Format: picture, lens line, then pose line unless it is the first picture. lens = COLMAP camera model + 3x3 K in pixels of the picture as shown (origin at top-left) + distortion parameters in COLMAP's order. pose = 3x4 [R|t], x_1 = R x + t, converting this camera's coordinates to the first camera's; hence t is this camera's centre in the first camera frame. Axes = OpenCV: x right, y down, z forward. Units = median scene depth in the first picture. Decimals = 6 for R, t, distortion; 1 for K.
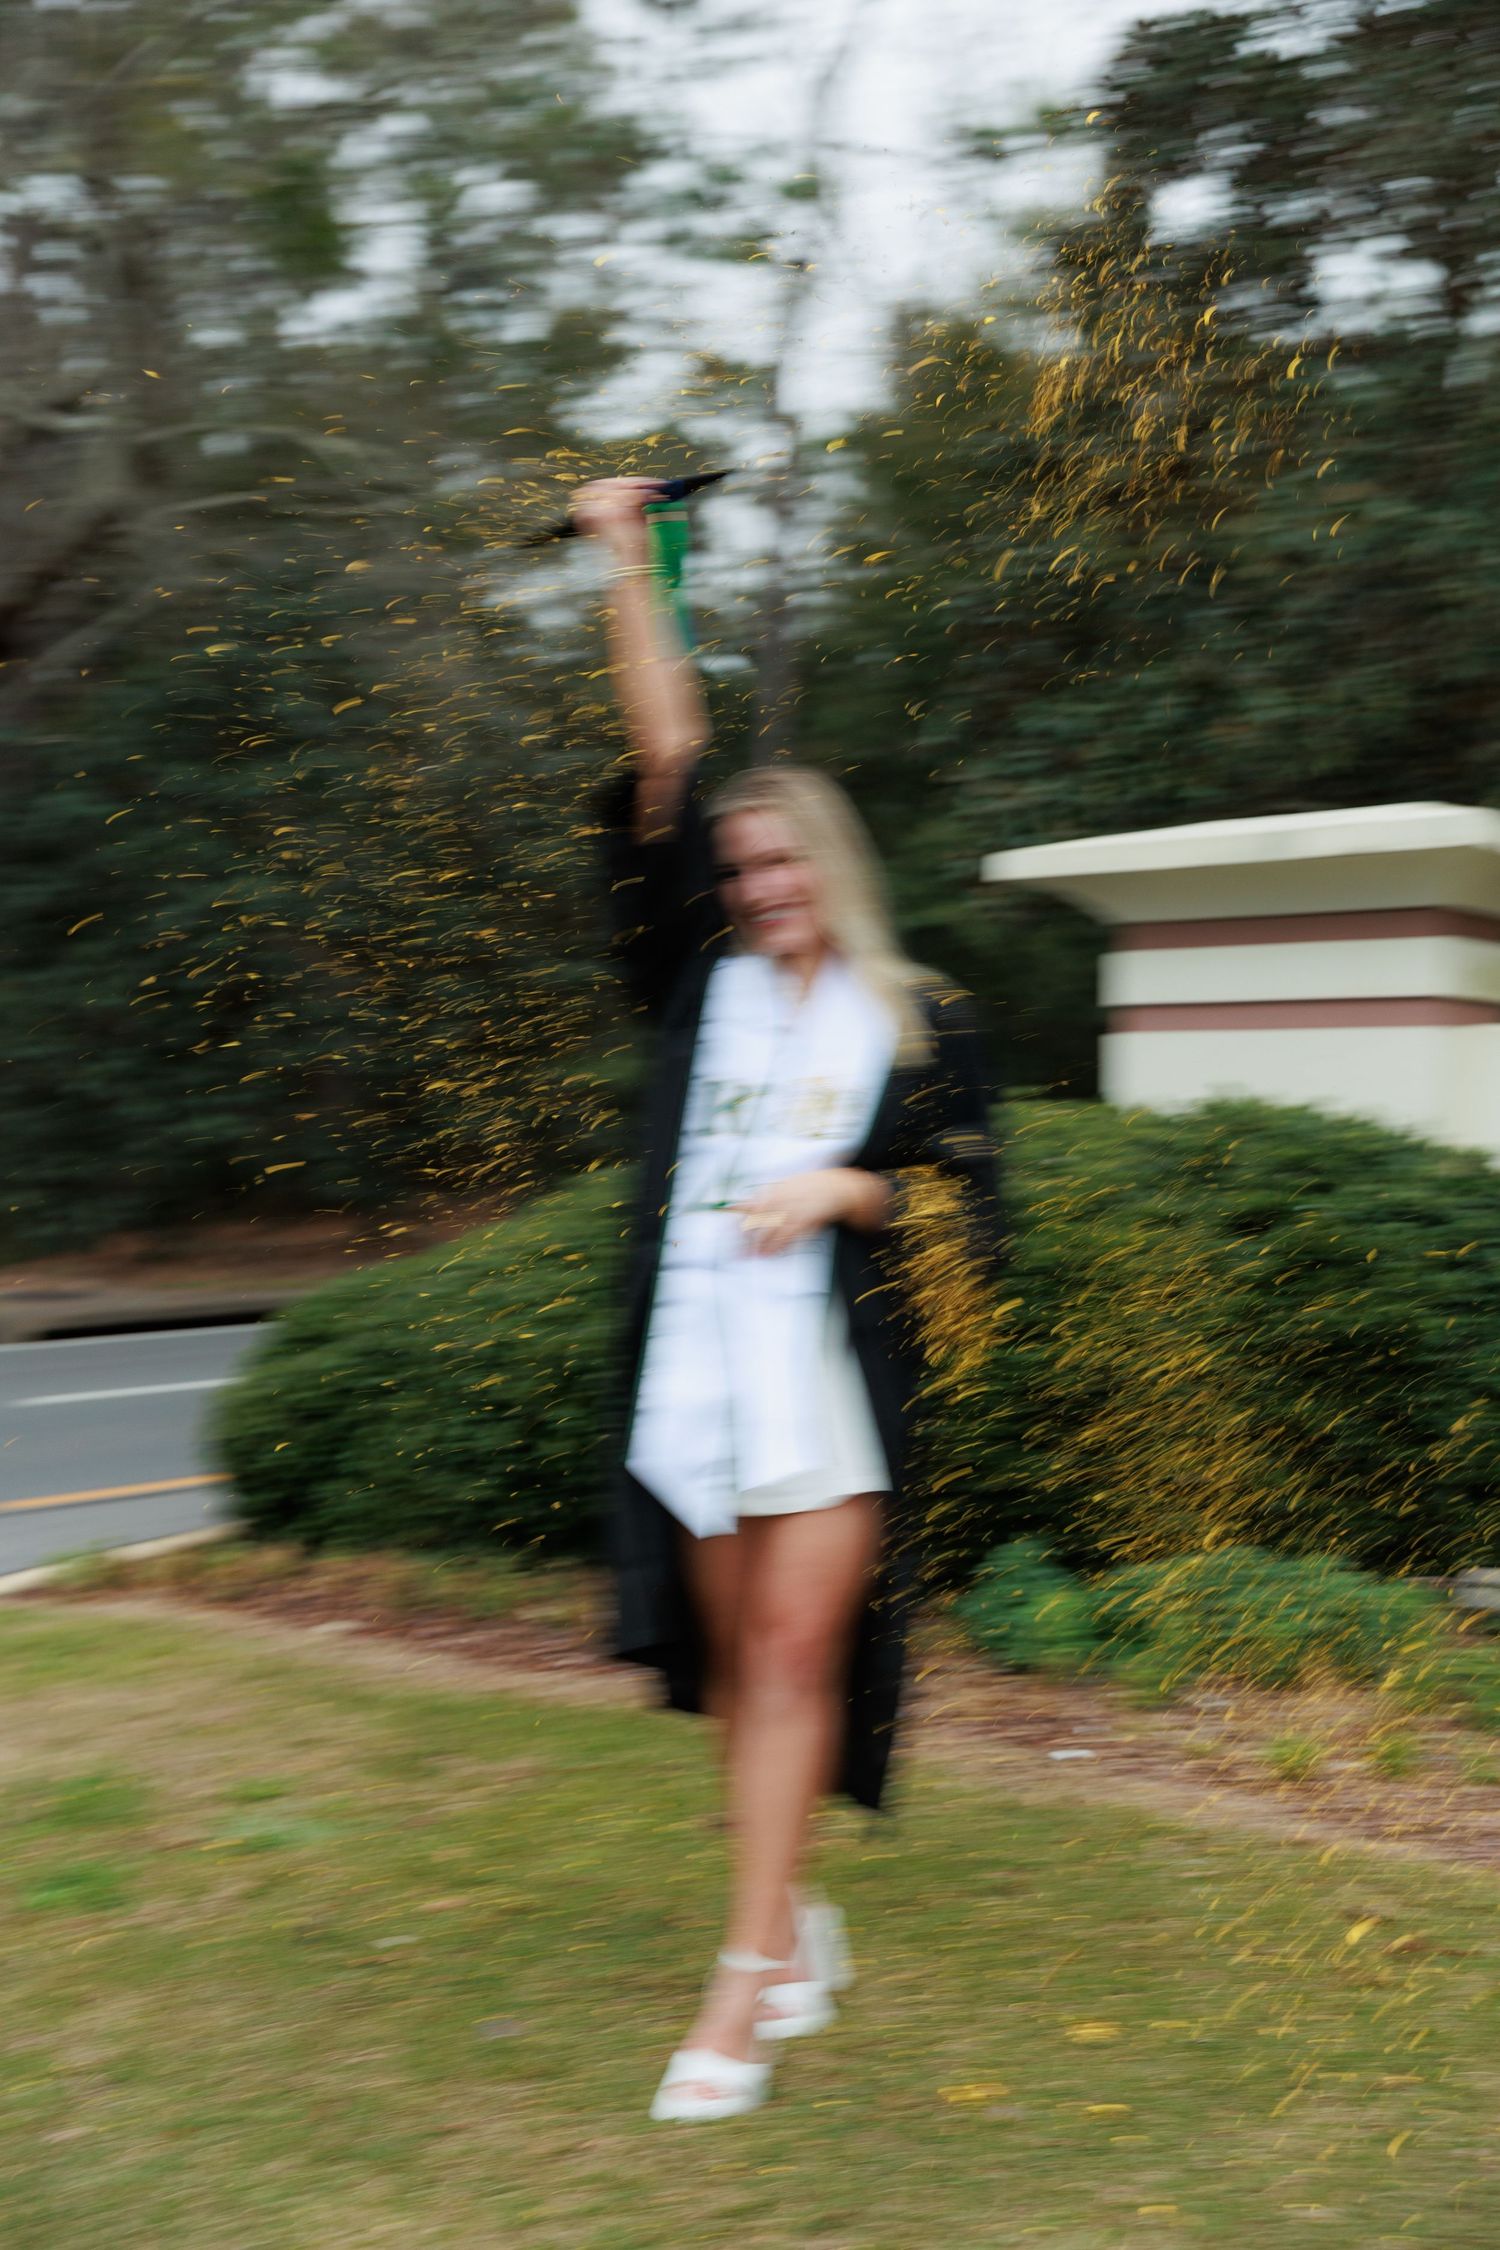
lens RADIAL K [[2487.9, 0, 750.0], [0, 2487.9, 1125.0], [0, 0, 1]] dist [0.013740, 0.010876]
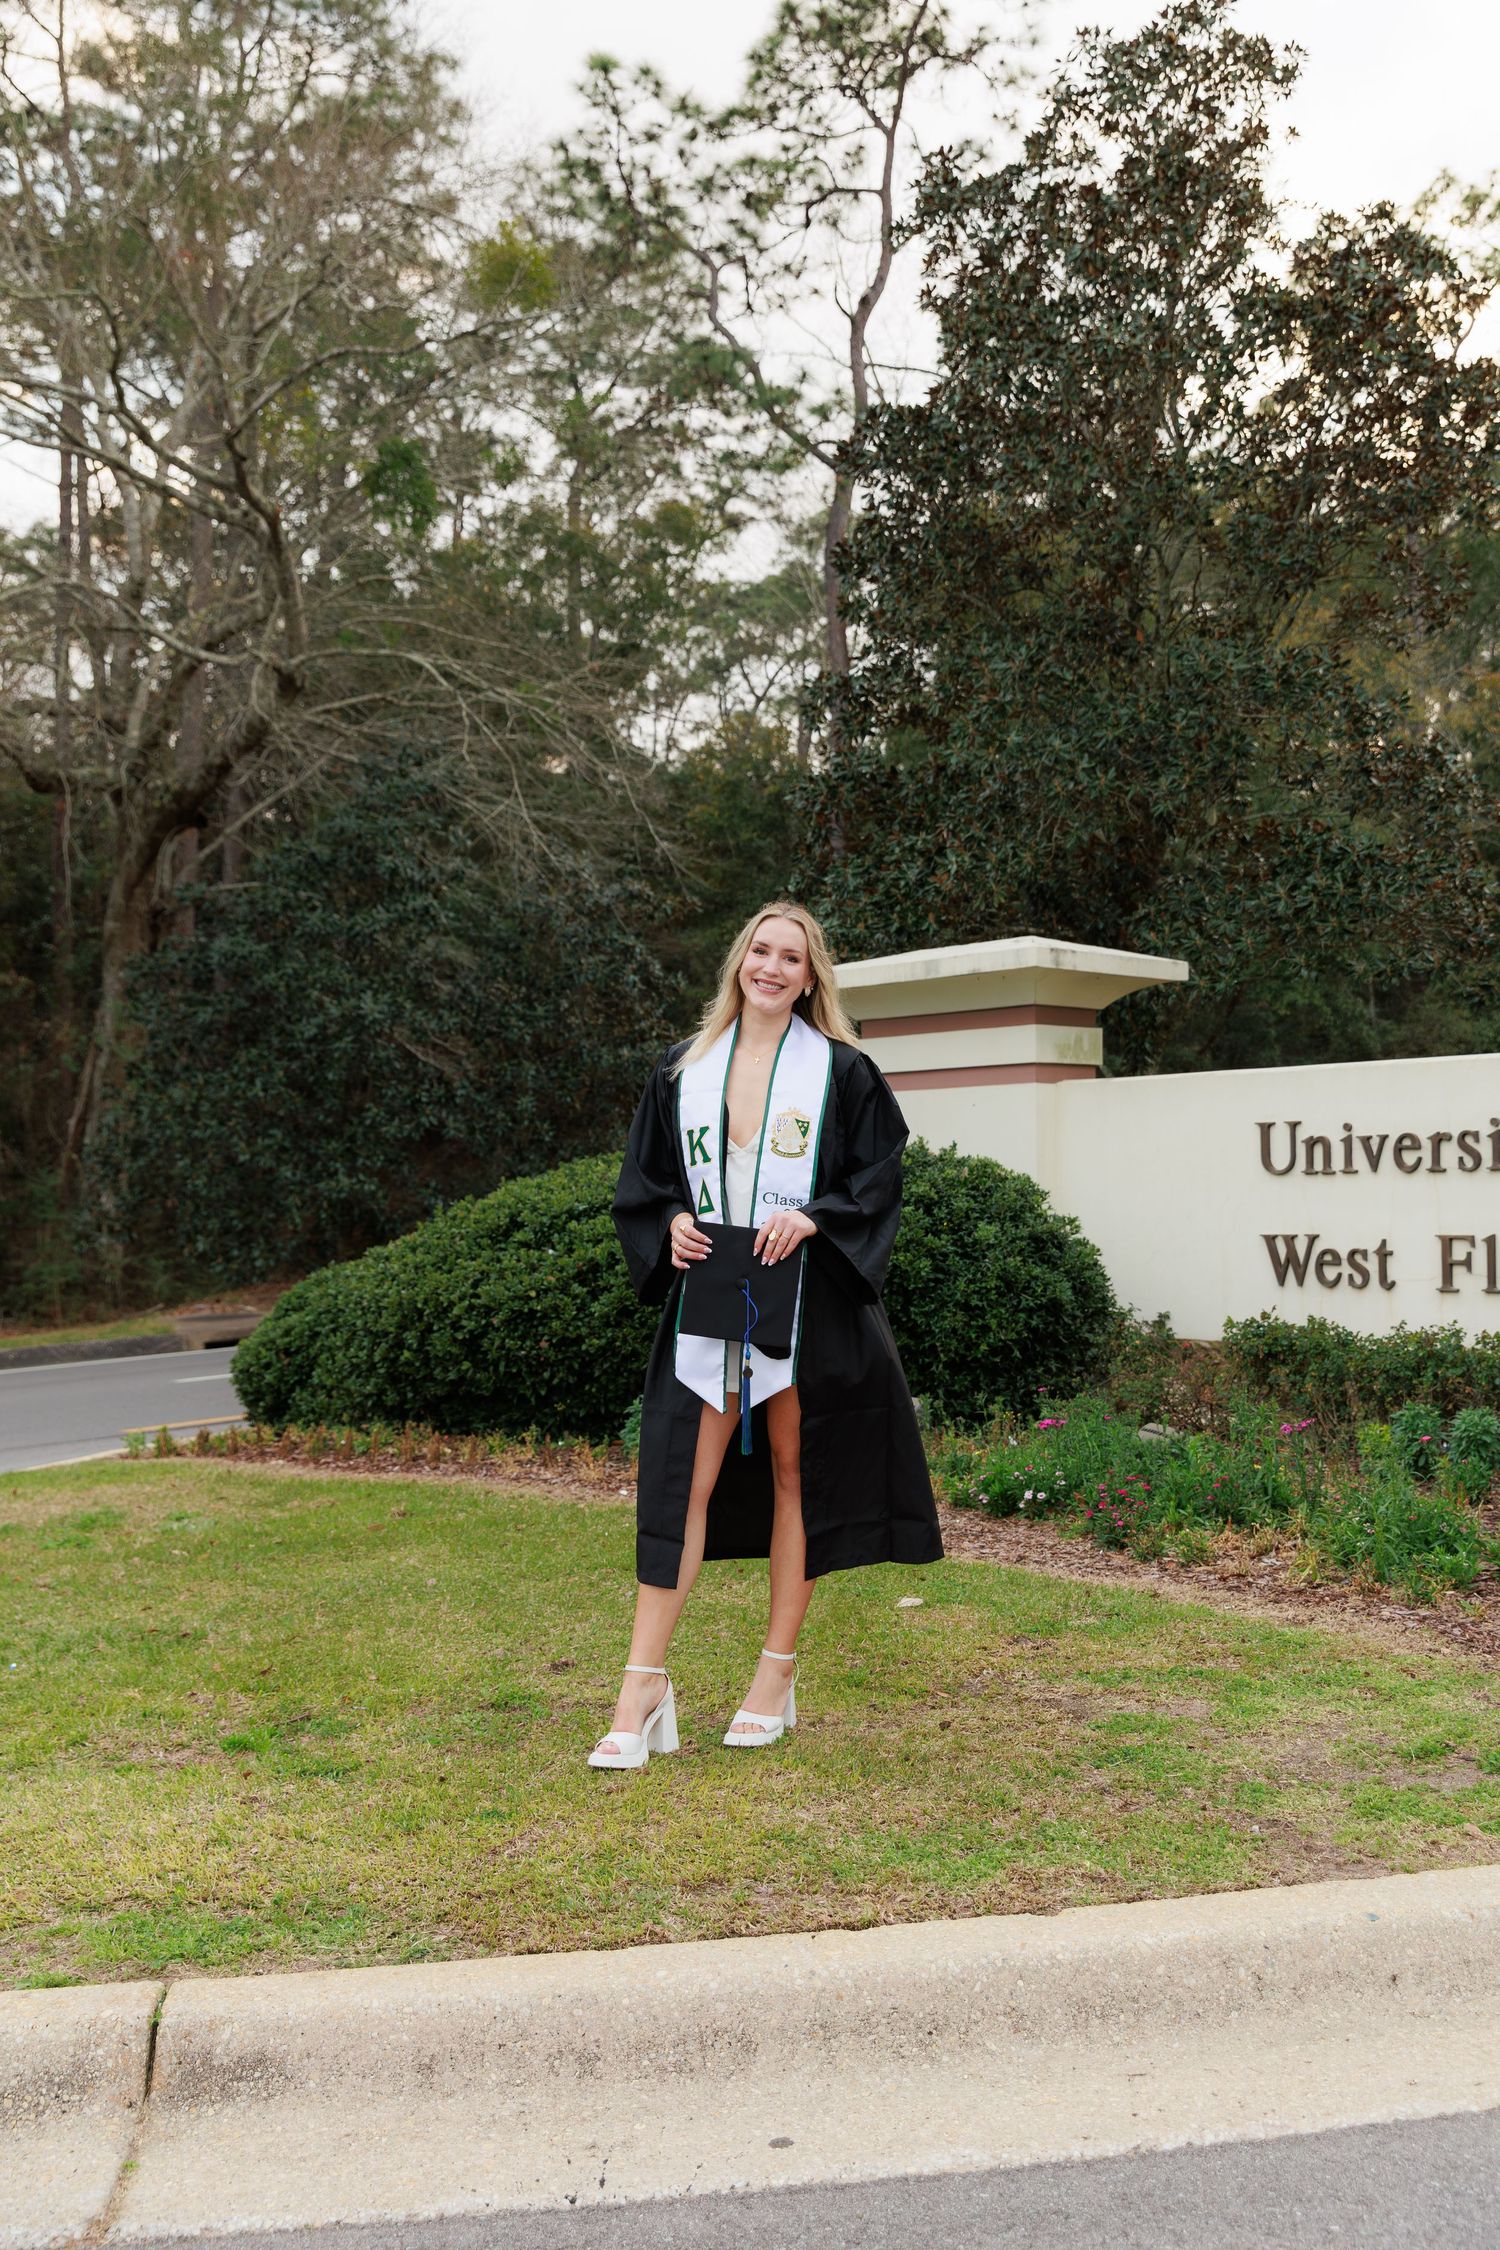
lens RADIAL K [[2275.7, 0, 788.9], [0, 2275.7, 1074.6], [0, 0, 1]] dist [0.015471, -0.008695]
pose [[0.997147, -0.040317, -0.063818, 0.090971], [0.037377, 0.998214, -0.046608, 0.006346], [0.065583, 0.044089, 0.996873, -0.170190]]
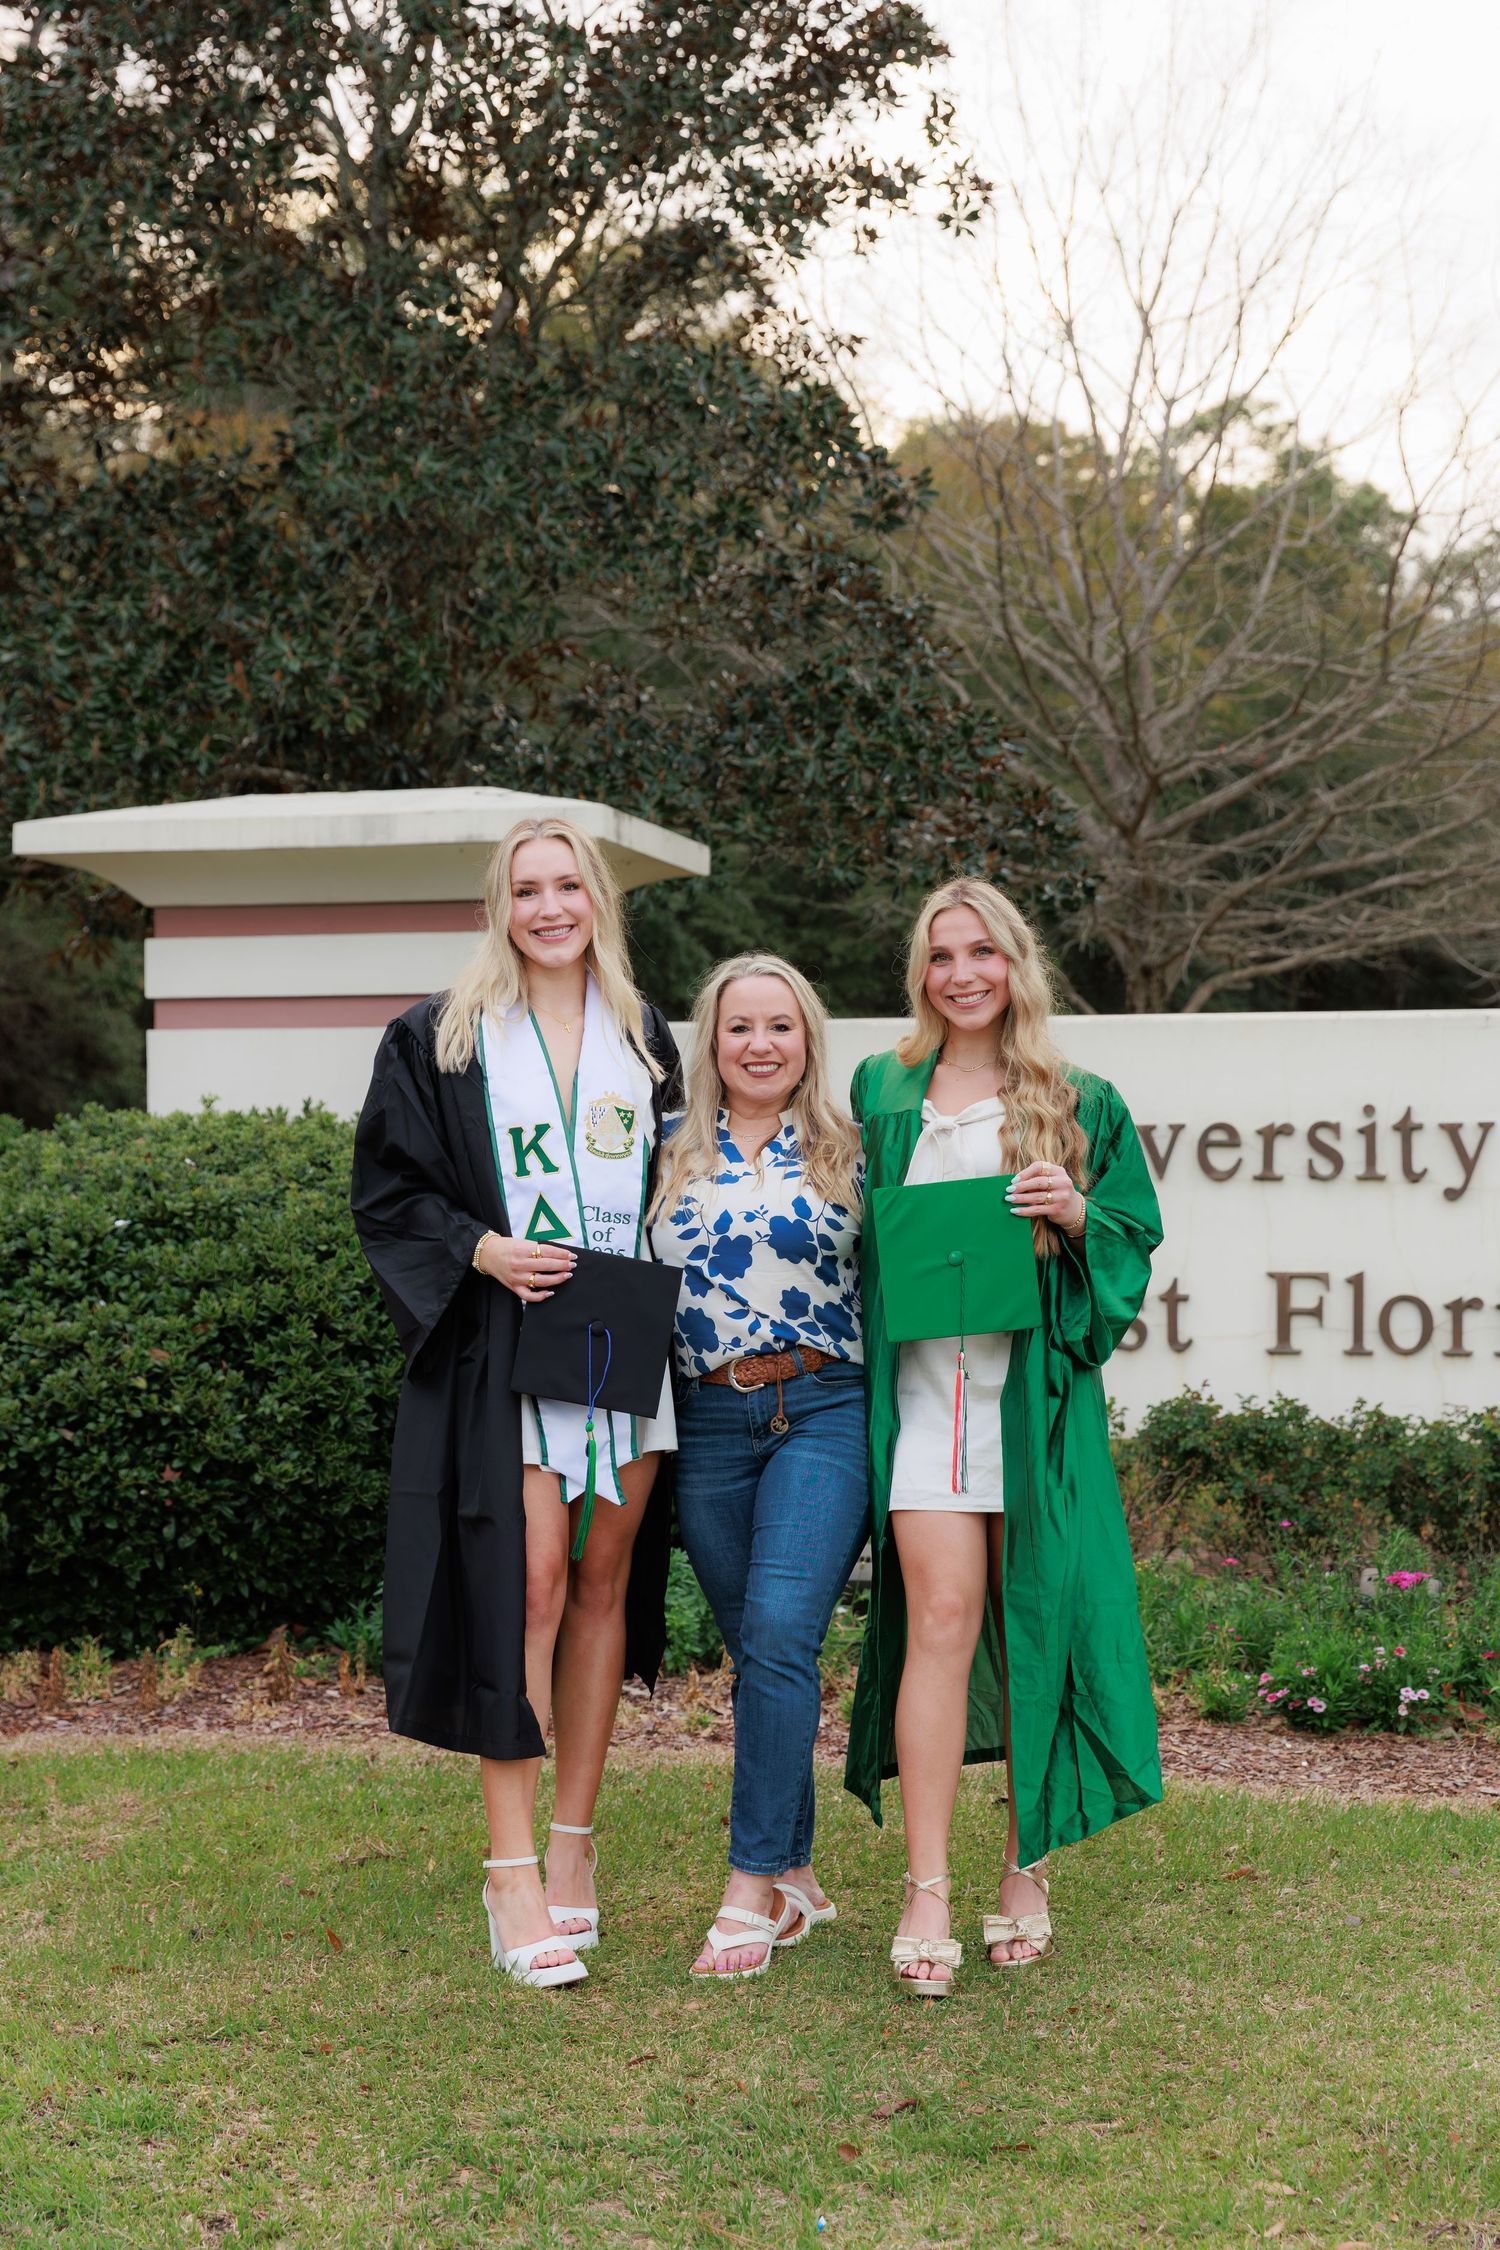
lens RADIAL K [[3317.0, 0, 697.5], [0, 3317.0, 1116.0], [0, 0, 1]] dist [-0.011451, -0.052221]
pose [[0.871366, -0.013093, 0.490459, -0.123964], [0.016233, 0.999866, -0.002149, -0.000492], [-0.490365, 0.009834, 0.871462, -0.054459]]
